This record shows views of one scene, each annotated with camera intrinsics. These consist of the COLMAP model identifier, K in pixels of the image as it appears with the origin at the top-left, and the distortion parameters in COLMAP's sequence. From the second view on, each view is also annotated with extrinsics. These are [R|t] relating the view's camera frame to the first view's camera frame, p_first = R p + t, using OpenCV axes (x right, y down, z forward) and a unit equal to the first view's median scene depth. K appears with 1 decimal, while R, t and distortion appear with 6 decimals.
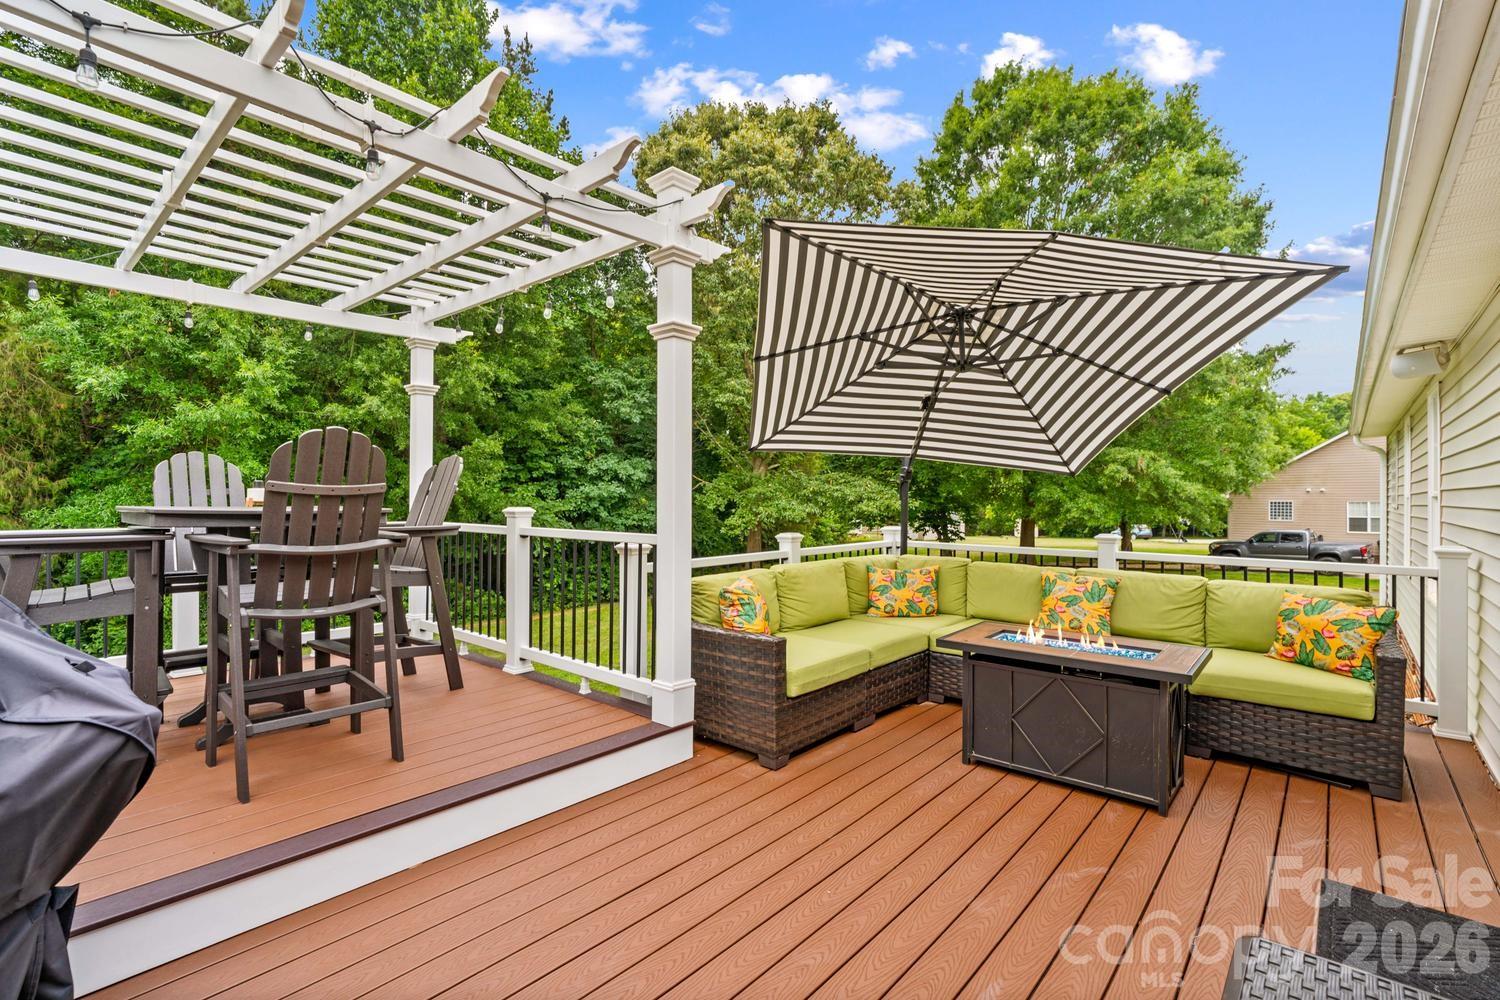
lens RADIAL K [[692.1, 0, 743.8], [0, 692.1, 500.1], [0, 0, 1]] dist [-0.013859, 0.006305]
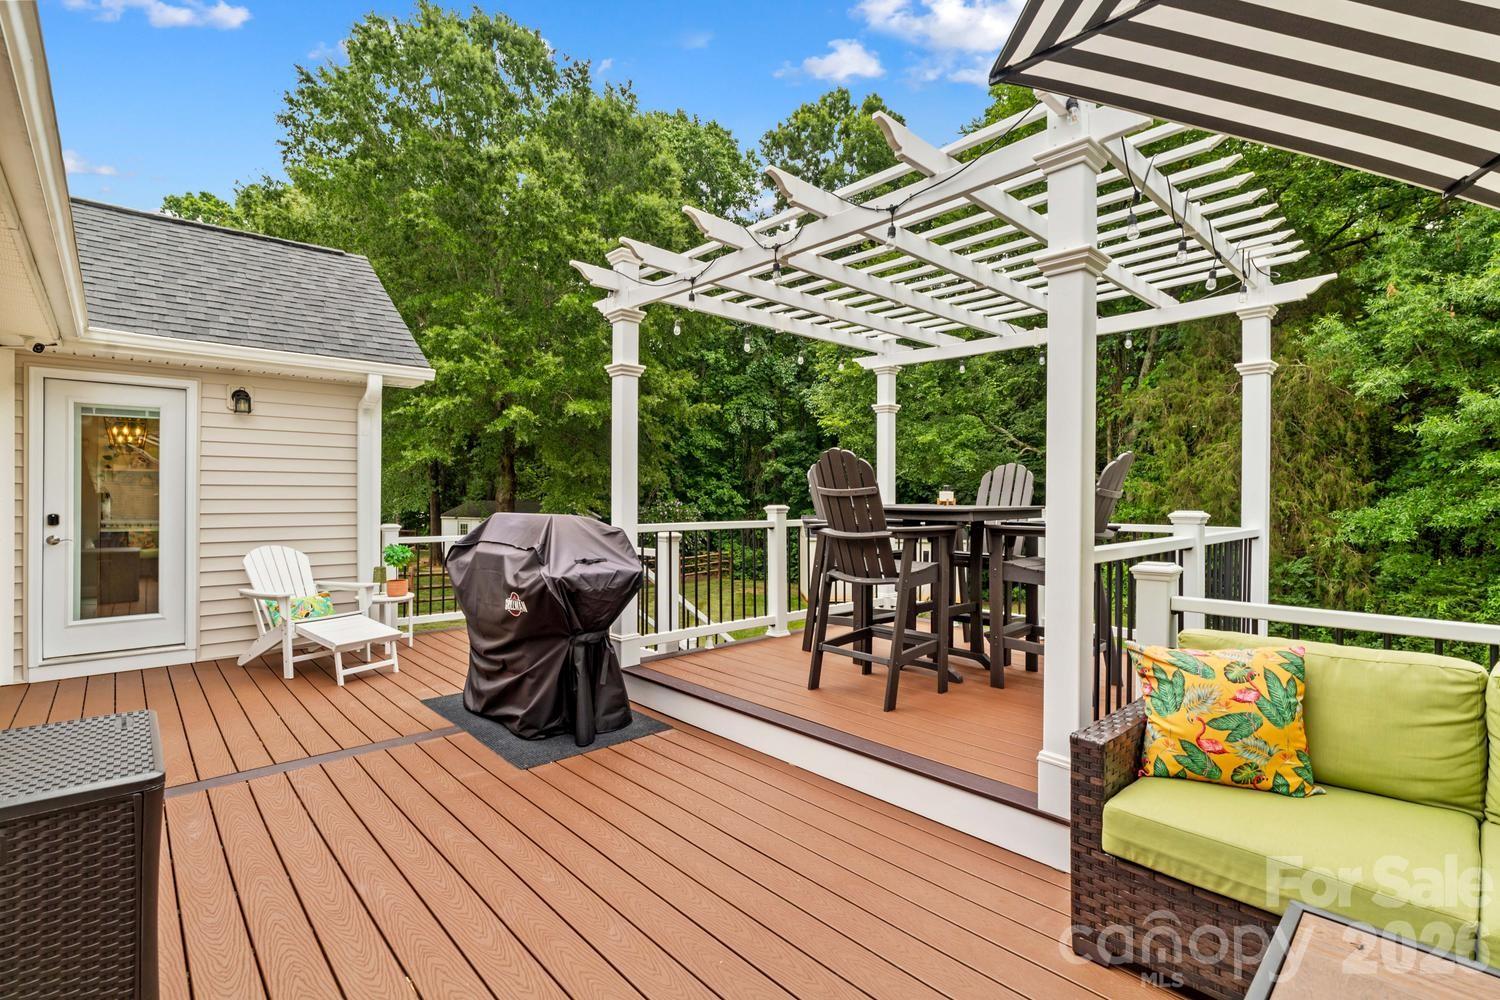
lens RADIAL K [[692.1, 0, 745.7], [0, 692.1, 497.4], [0, 0, 1]] dist [-0.013859, 0.006305]
pose [[-0.114211, -0.002740, -0.993453, 0.077619], [-0.005379, 0.999983, -0.002140, -0.000238], [0.993442, 0.005100, -0.114224, 0.090249]]
